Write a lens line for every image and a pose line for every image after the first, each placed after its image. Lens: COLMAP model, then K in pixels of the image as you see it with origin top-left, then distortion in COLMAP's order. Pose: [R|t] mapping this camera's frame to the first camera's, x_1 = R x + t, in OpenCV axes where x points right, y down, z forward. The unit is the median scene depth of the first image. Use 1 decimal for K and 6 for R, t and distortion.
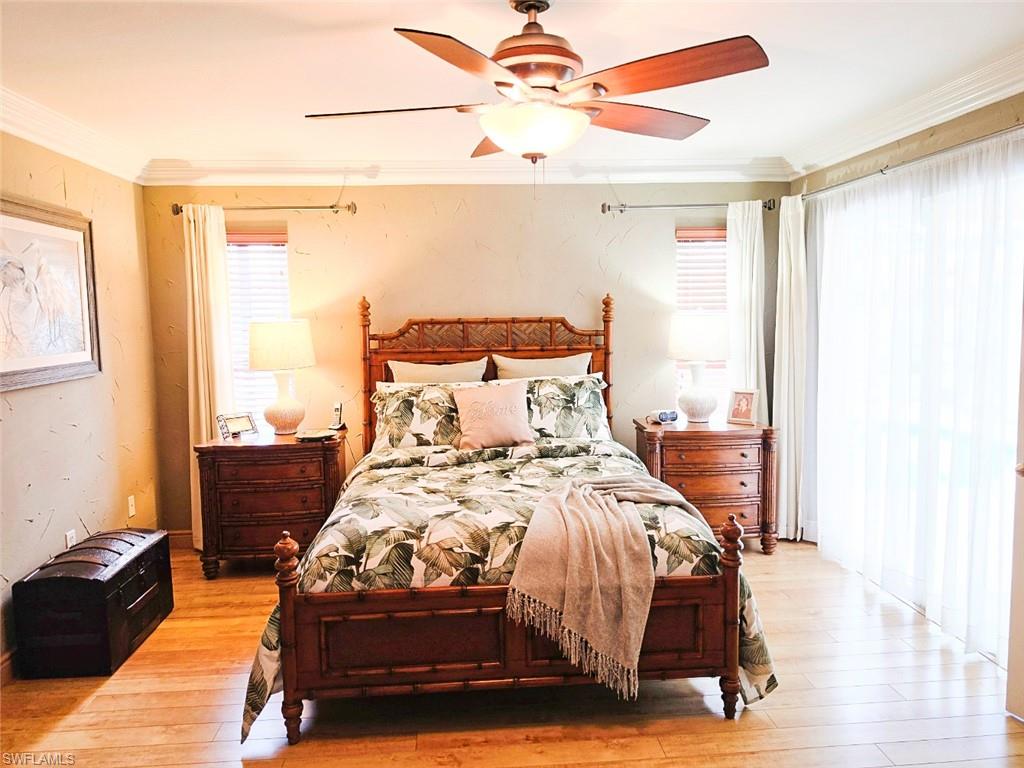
lens RADIAL K [[700.2, 0, 512.0], [0, 700.2, 384.0], [0, 0, 1]] dist [0.043485, -0.004882]
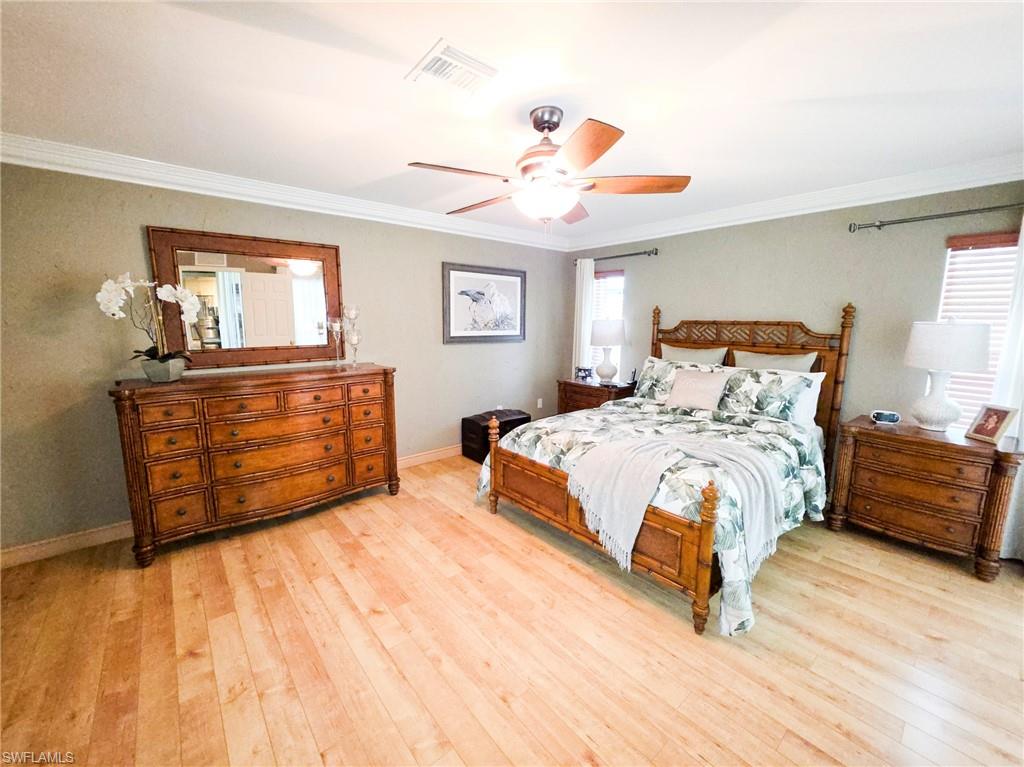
lens RADIAL K [[418.3, 0, 515.7], [0, 418.3, 379.8], [0, 0, 1]] dist [-0.001384, -0.000170]
pose [[0.593425, 0.138665, -0.792855, 0.400914], [-0.104183, 0.989995, 0.095166, -0.012789], [0.798118, 0.026128, 0.601934, 0.164011]]
